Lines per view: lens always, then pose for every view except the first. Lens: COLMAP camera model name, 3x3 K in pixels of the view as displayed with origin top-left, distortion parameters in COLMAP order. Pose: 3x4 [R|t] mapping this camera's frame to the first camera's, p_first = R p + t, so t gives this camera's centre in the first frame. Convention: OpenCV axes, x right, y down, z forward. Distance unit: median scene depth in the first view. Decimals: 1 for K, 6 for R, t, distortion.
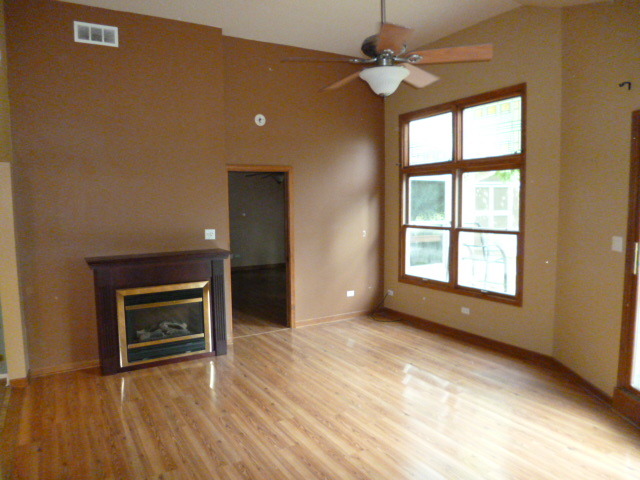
lens RADIAL K [[460.8, 0, 314.0], [0, 460.8, 241.9], [0, 0, 1]] dist [-0.033614, -0.003336]
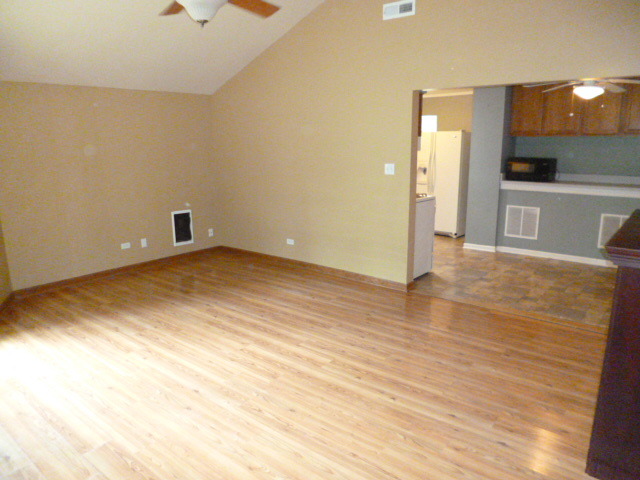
lens RADIAL K [[460.8, 0, 314.0], [0, 460.8, 241.9], [0, 0, 1]] dist [-0.033614, -0.003336]
pose [[-0.937484, 0.097667, -0.334044, 0.203238], [-0.007600, 0.953842, 0.300212, -0.110021], [0.347946, 0.283982, -0.893469, 1.398131]]
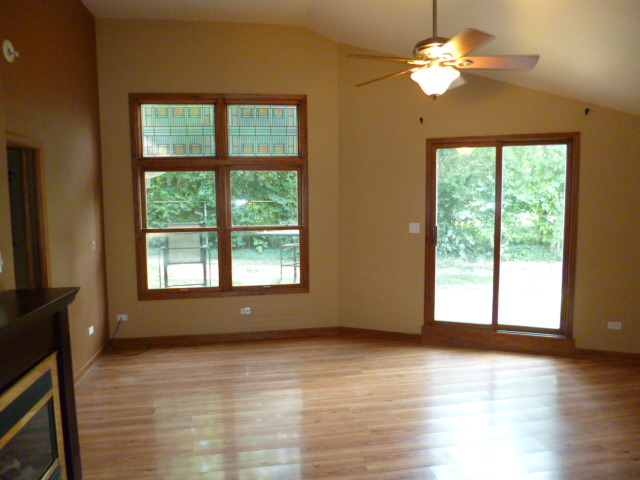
lens RADIAL K [[460.8, 0, 314.0], [0, 460.8, 241.9], [0, 0, 1]] dist [-0.033614, -0.003336]
pose [[0.363144, -0.076652, 0.928575, -0.641103], [0.089686, 0.994858, 0.047049, -0.037554], [-0.927407, 0.066195, 0.368151, 0.601177]]
